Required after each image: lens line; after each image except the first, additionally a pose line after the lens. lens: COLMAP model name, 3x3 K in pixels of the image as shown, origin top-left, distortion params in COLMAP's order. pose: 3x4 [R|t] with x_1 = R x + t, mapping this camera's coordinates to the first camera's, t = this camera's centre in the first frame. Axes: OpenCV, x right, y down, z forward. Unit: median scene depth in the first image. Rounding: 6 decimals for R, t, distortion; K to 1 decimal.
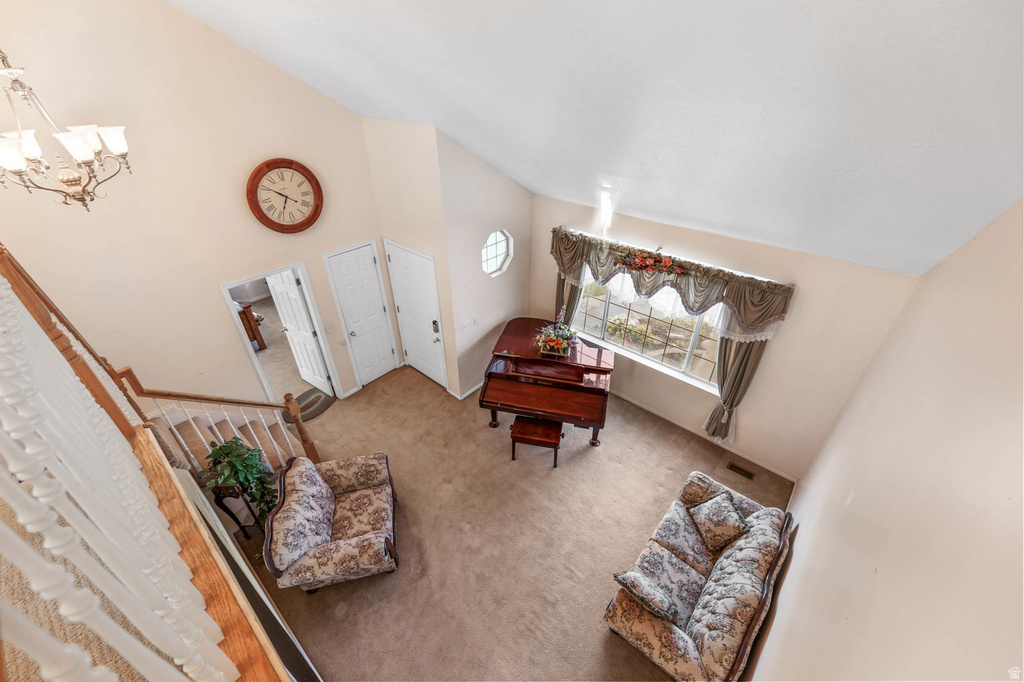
lens RADIAL K [[409.9, 0, 507.8], [0, 409.9, 344.5], [0, 0, 1]] dist [0.000416, -0.000037]
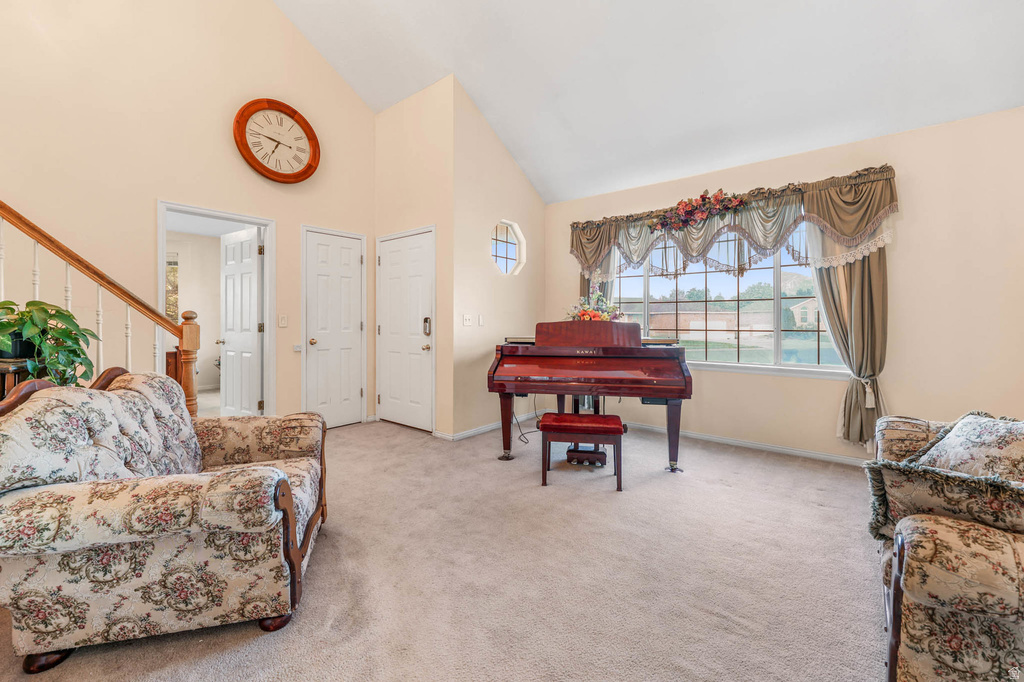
lens RADIAL K [[419.8, 0, 506.9], [0, 419.8, 325.8], [0, 0, 1]] dist [-0.003038, -0.000659]
pose [[0.999517, 0.005728, 0.030540, -0.063831], [0.012347, 0.828726, -0.559519, 0.467851], [-0.028514, 0.559626, 0.828255, 0.428680]]
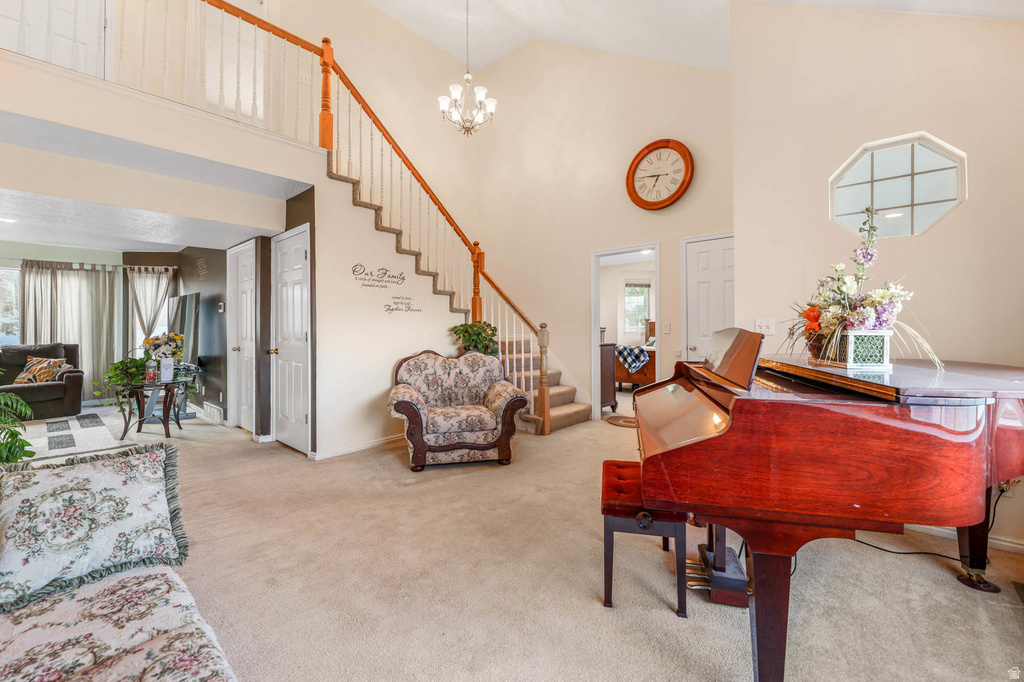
lens RADIAL K [[419.8, 0, 506.9], [0, 419.8, 325.8], [0, 0, 1]] dist [-0.003038, -0.000659]
pose [[-0.019239, -0.005248, -0.999801, 0.512053], [-0.561365, 0.827543, 0.006458, 0.160888], [0.827345, 0.561377, -0.018867, 0.870608]]
